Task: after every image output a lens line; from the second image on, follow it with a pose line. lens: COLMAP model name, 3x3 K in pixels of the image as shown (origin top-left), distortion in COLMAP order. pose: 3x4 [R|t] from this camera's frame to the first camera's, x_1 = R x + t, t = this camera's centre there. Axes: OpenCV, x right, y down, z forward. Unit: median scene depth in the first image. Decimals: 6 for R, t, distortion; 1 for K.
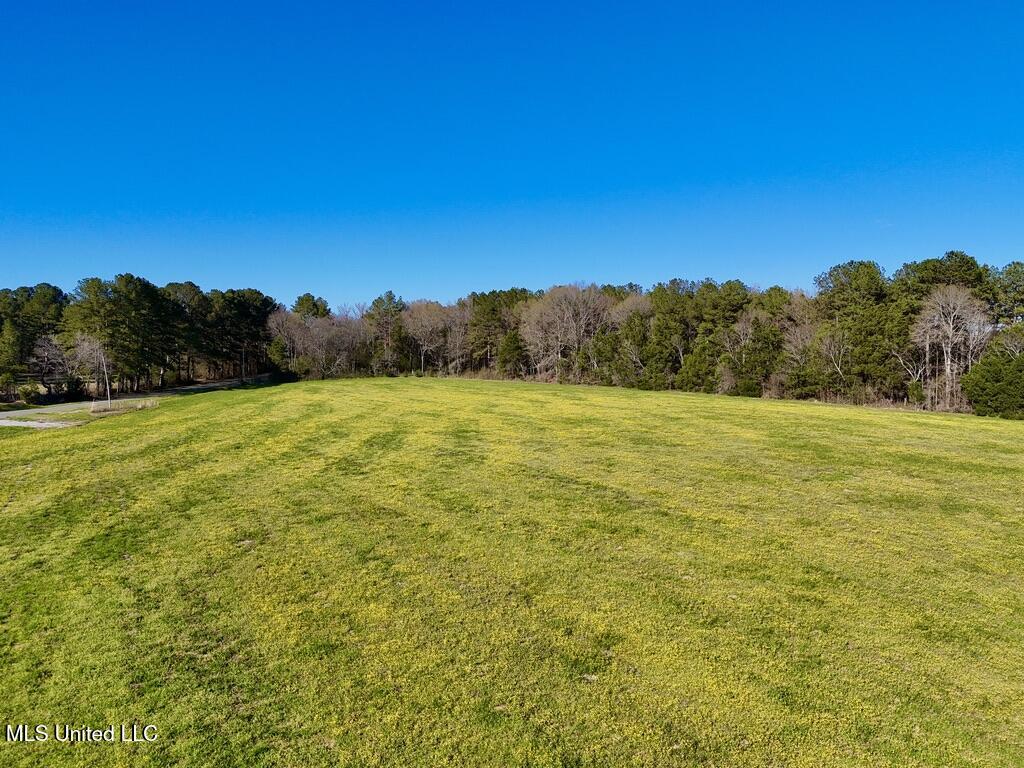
lens RADIAL K [[733.2, 0, 514.1], [0, 733.2, 386.1], [0, 0, 1]] dist [0.061656, -0.051399]
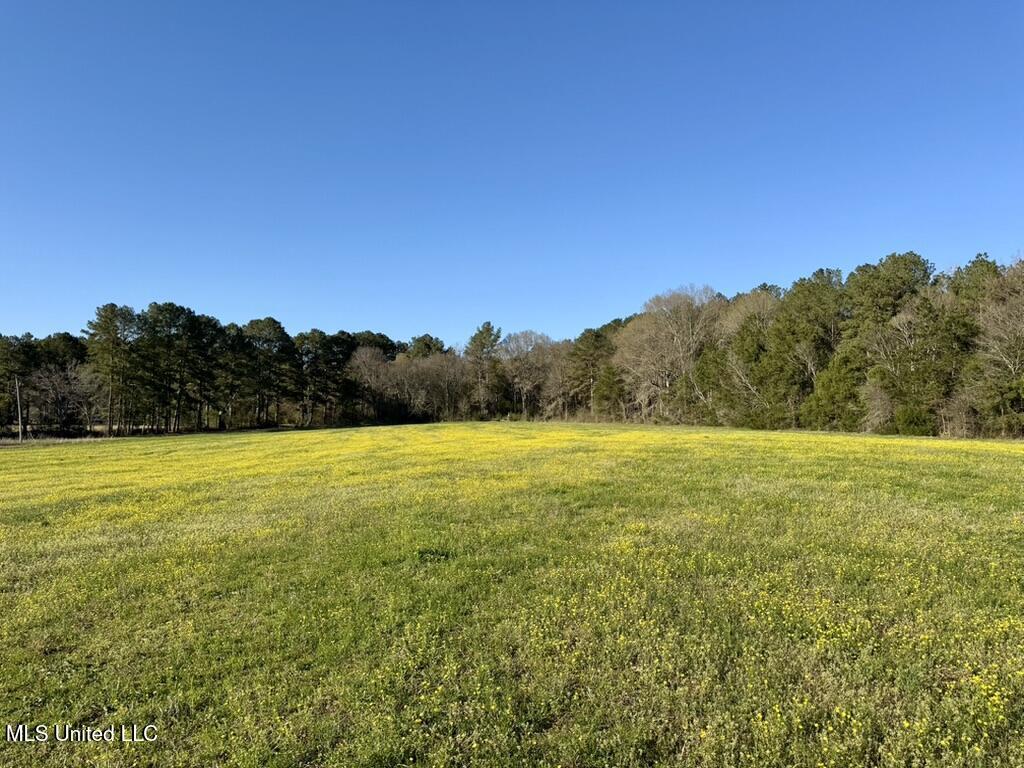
lens RADIAL K [[689.7, 0, 531.9], [0, 689.7, 399.1], [0, 0, 1]] dist [-0.024612, -0.010803]
pose [[0.955047, -0.011070, -0.296248, 0.149707], [-0.009276, 0.997697, -0.067186, 0.018571], [0.296310, 0.066914, 0.952745, 0.324836]]
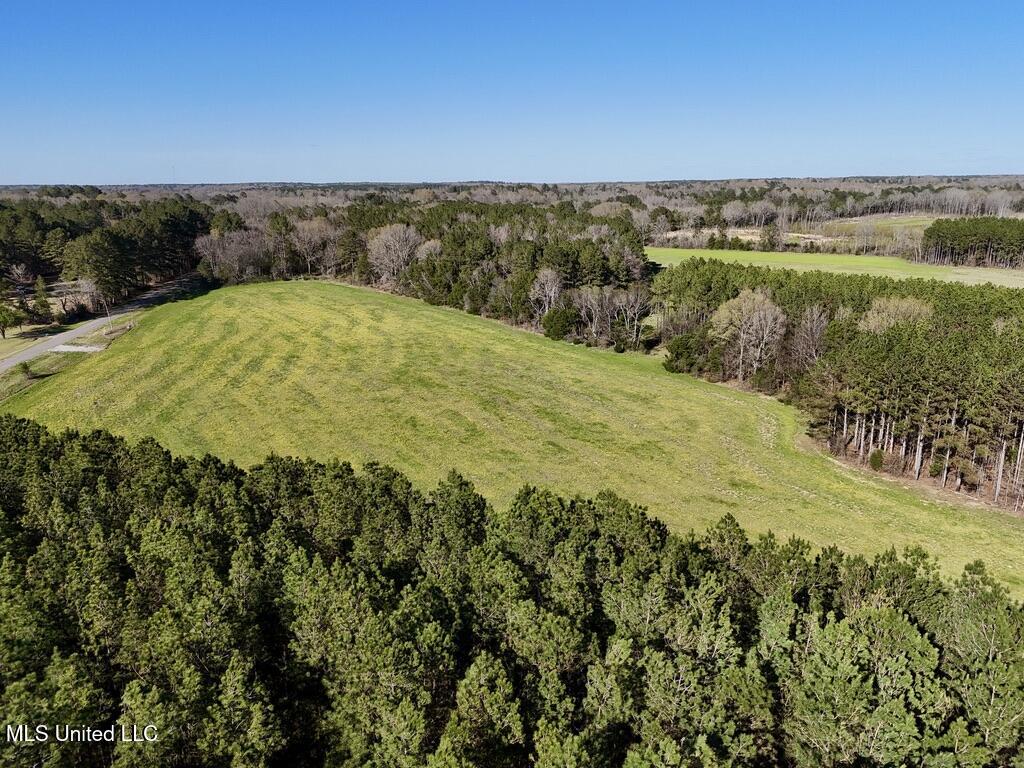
lens RADIAL K [[733.2, 0, 512.0], [0, 733.2, 385.2], [0, 0, 1]] dist [0.061656, -0.051399]
pose [[0.997558, -0.024029, 0.065581, 0.217713], [0.008163, 0.972631, 0.232212, -0.179621], [-0.069366, -0.231110, 0.970452, -0.610772]]
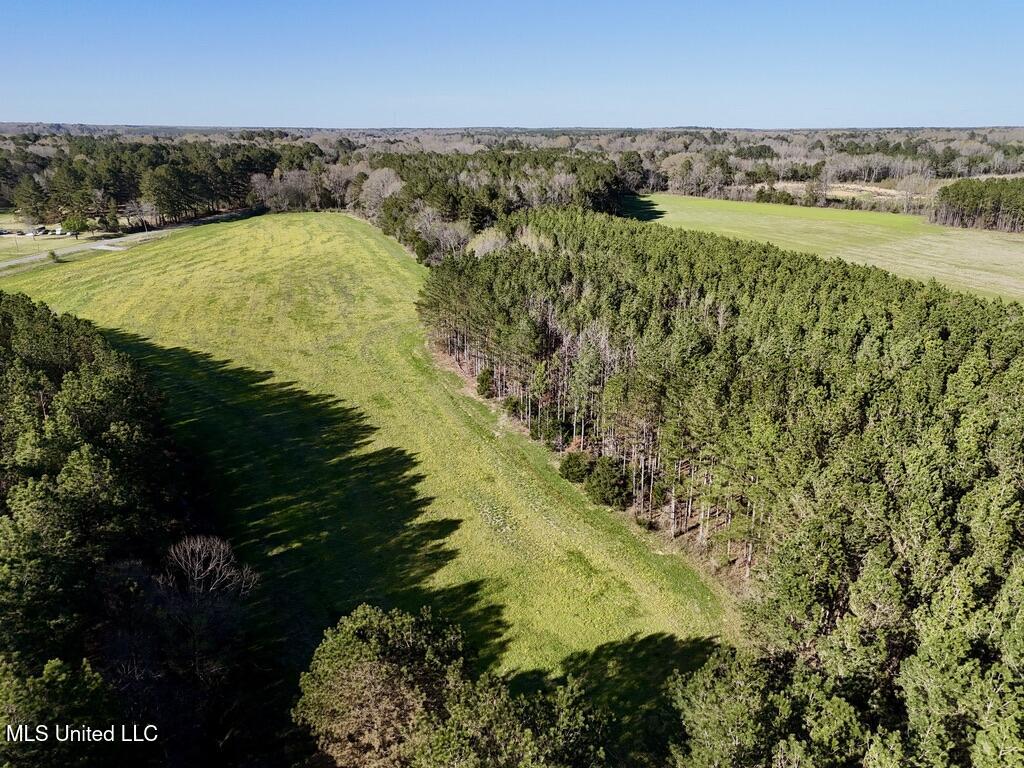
lens RADIAL K [[733.2, 0, 509.0], [0, 733.2, 388.1], [0, 0, 1]] dist [0.061656, -0.051399]
pose [[0.973347, 0.080302, -0.214820, 0.887366], [-0.012404, 0.953757, 0.300324, -0.186024], [0.229003, -0.289655, 0.929332, -0.876499]]
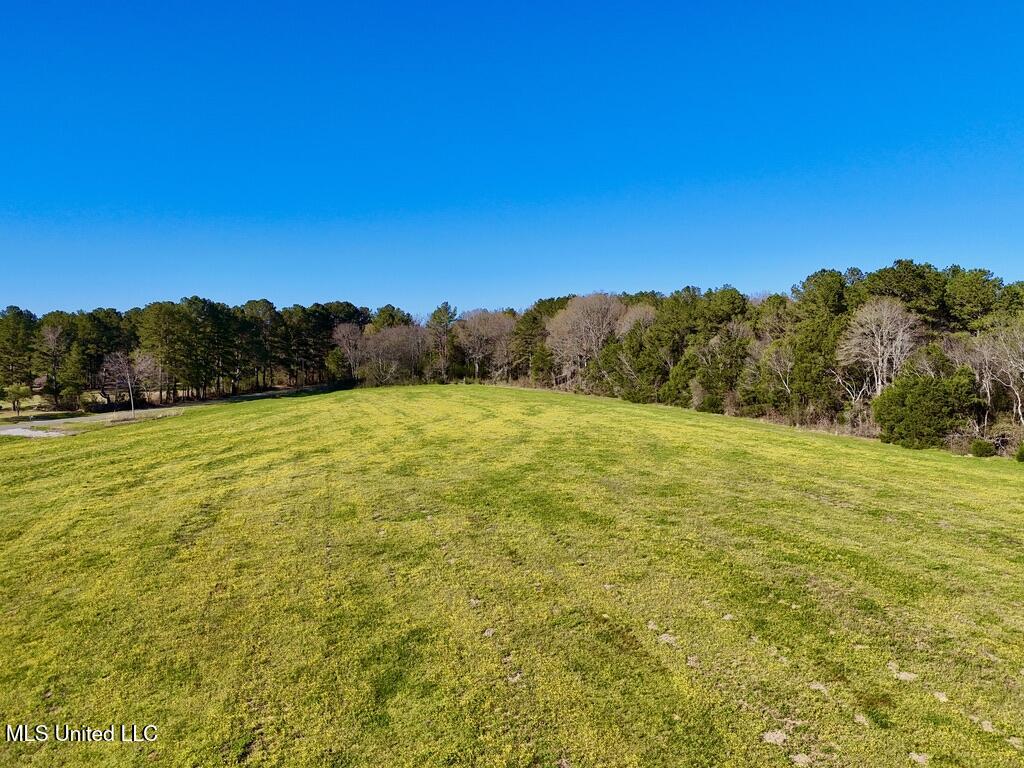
lens RADIAL K [[733.2, 0, 519.3], [0, 733.2, 385.4], [0, 0, 1]] dist [0.061656, -0.051399]
pose [[0.972681, 0.003538, -0.232120, 0.225956], [-0.002373, 0.999983, 0.005298, -0.019992], [0.232135, -0.004602, 0.972673, 0.003644]]
